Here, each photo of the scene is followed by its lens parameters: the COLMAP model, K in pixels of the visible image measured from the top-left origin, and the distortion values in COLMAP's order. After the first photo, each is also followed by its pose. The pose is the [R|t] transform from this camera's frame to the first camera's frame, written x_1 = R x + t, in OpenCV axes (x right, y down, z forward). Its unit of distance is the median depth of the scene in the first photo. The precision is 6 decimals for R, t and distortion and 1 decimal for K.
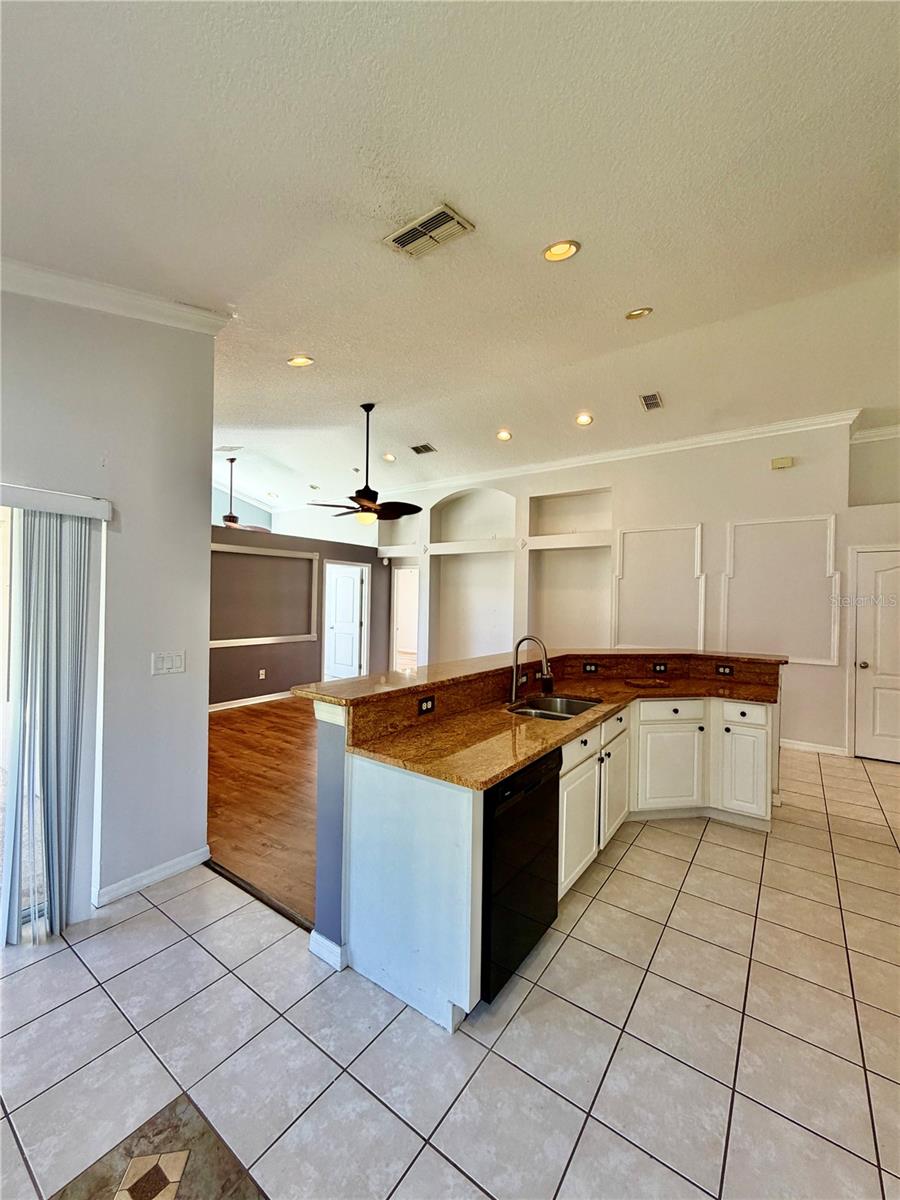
lens RADIAL K [[478.5, 0, 451.0], [0, 478.5, 598.5], [0, 0, 1]] dist [-0.002295, 0.000354]
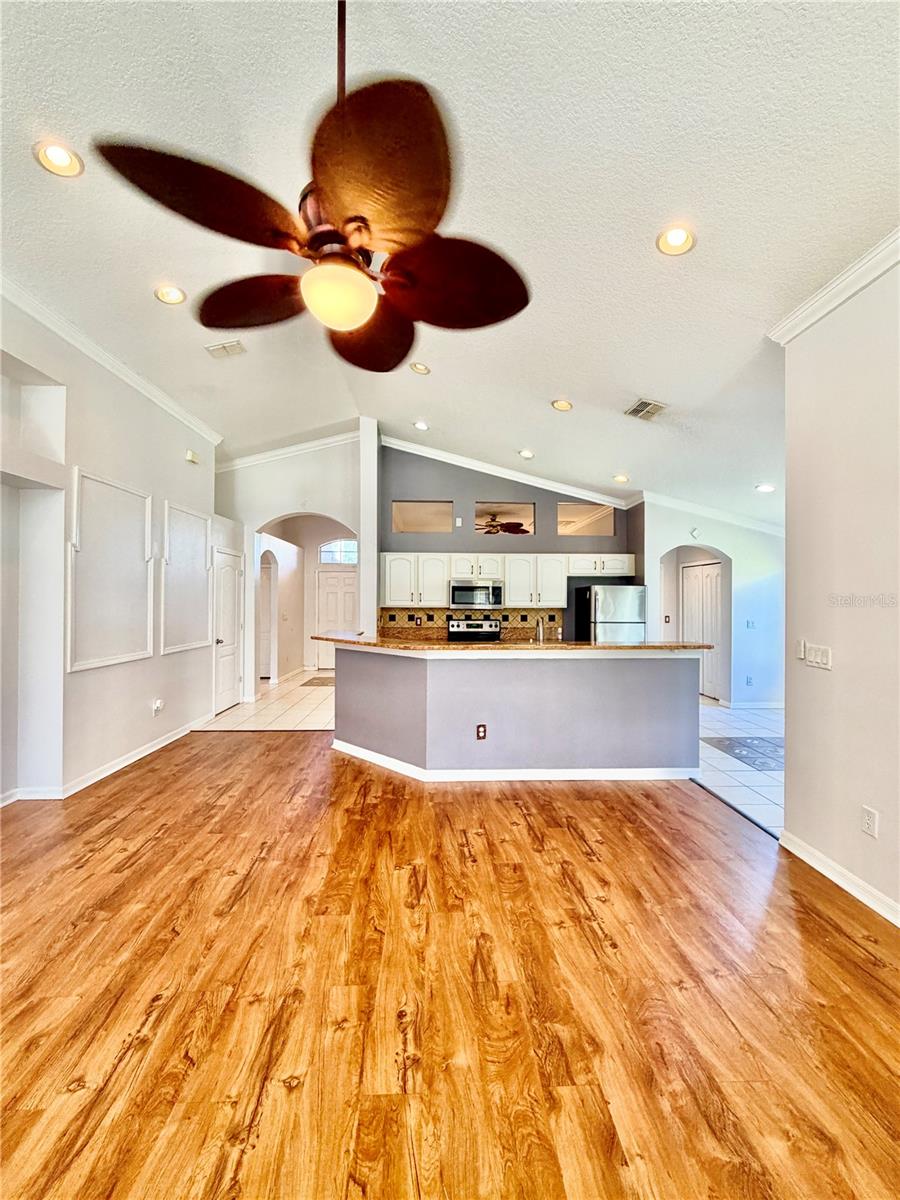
lens RADIAL K [[478.5, 0, 451.0], [0, 478.5, 598.5], [0, 0, 1]] dist [-0.002295, 0.000354]
pose [[-0.609459, -0.015279, 0.792670, -0.561556], [-0.016543, 0.999842, 0.006553, 0.009110], [-0.792645, -0.009119, -0.609615, 1.404674]]
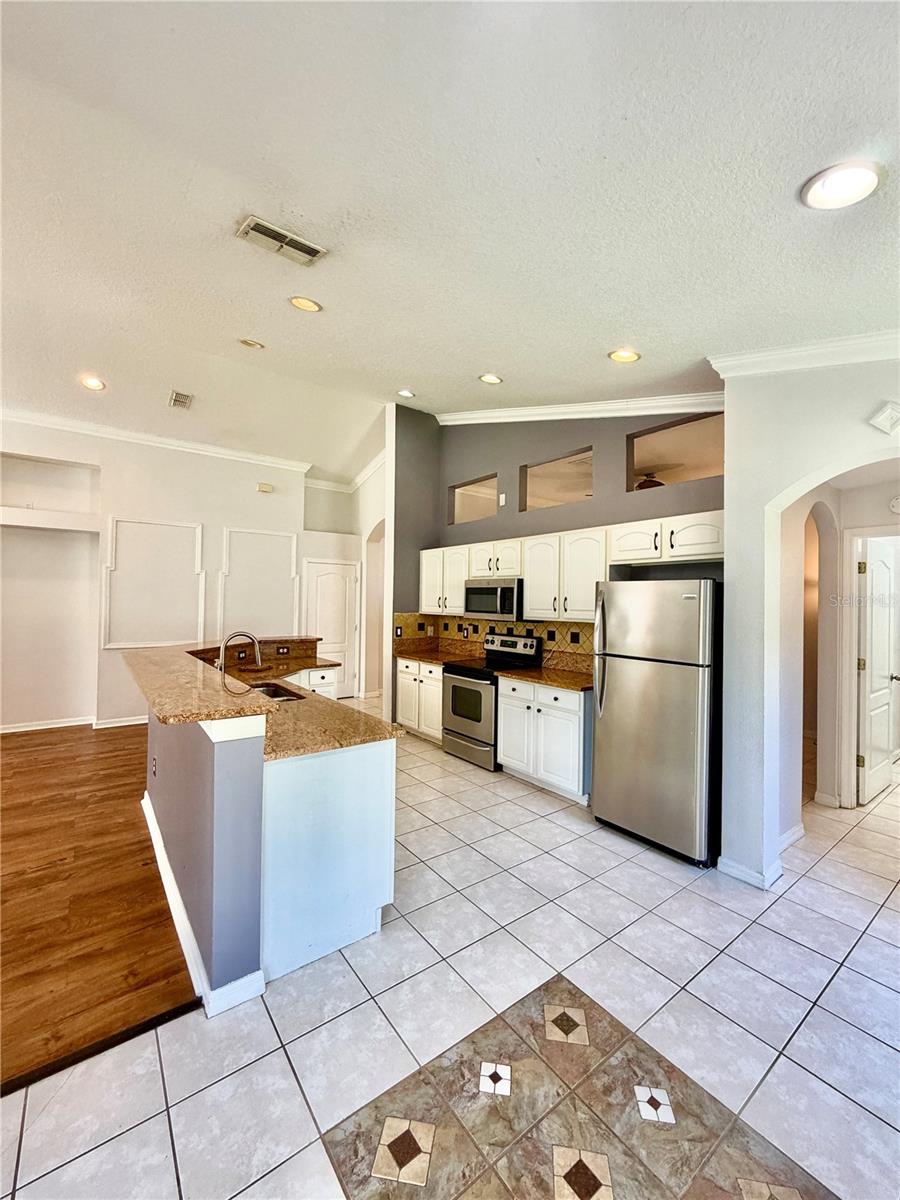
lens RADIAL K [[478.5, 0, 451.0], [0, 478.5, 598.5], [0, 0, 1]] dist [-0.002295, 0.000354]
pose [[0.296047, -0.007562, 0.955143, -0.456882], [-0.011288, 0.999871, 0.011415, -0.007995], [-0.955107, -0.014161, 0.295924, 0.167736]]
